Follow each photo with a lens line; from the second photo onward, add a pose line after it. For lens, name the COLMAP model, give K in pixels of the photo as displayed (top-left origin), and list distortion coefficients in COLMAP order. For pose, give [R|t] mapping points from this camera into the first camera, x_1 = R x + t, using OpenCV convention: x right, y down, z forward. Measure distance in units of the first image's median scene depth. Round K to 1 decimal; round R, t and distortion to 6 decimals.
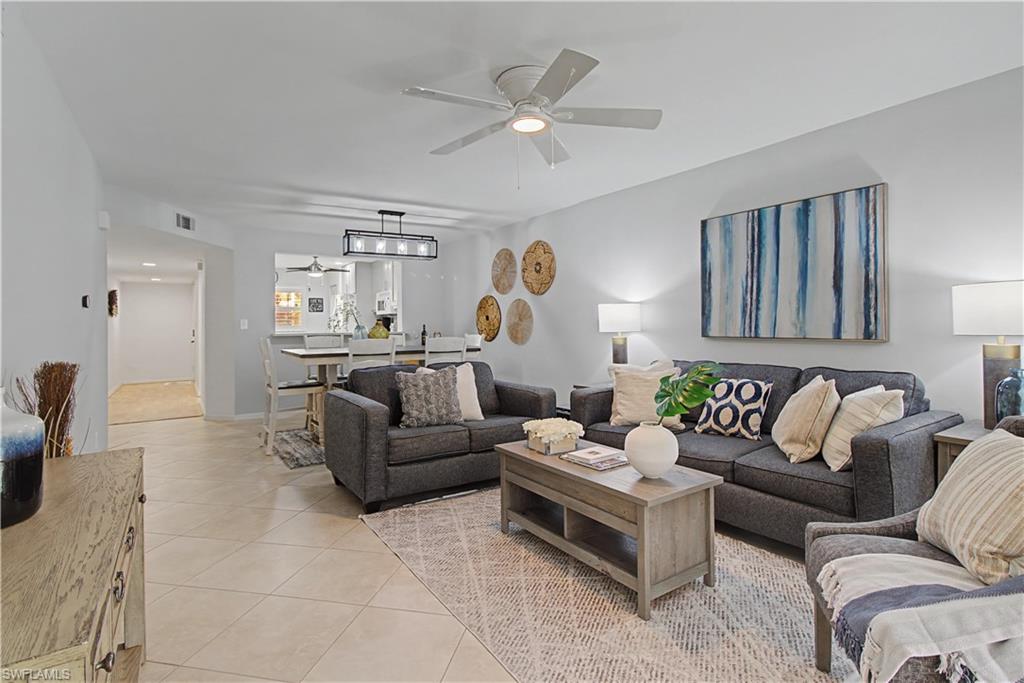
lens RADIAL K [[475.9, 0, 508.4], [0, 475.9, 325.9], [0, 0, 1]] dist [-0.012619, 0.000408]
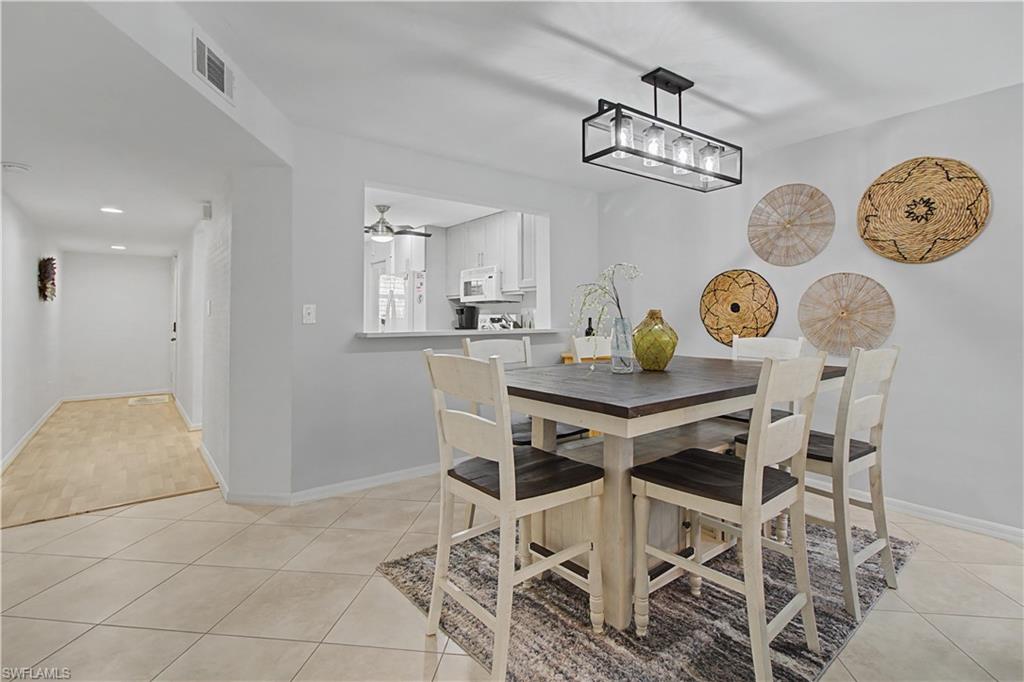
lens RADIAL K [[475.9, 0, 512.0], [0, 475.9, 315.6], [0, 0, 1]] dist [-0.012619, 0.000408]
pose [[0.997641, 0.009706, 0.067959, -0.370079], [-0.009205, 0.999928, -0.007686, -0.000324], [-0.068029, 0.007042, 0.997659, 0.469270]]
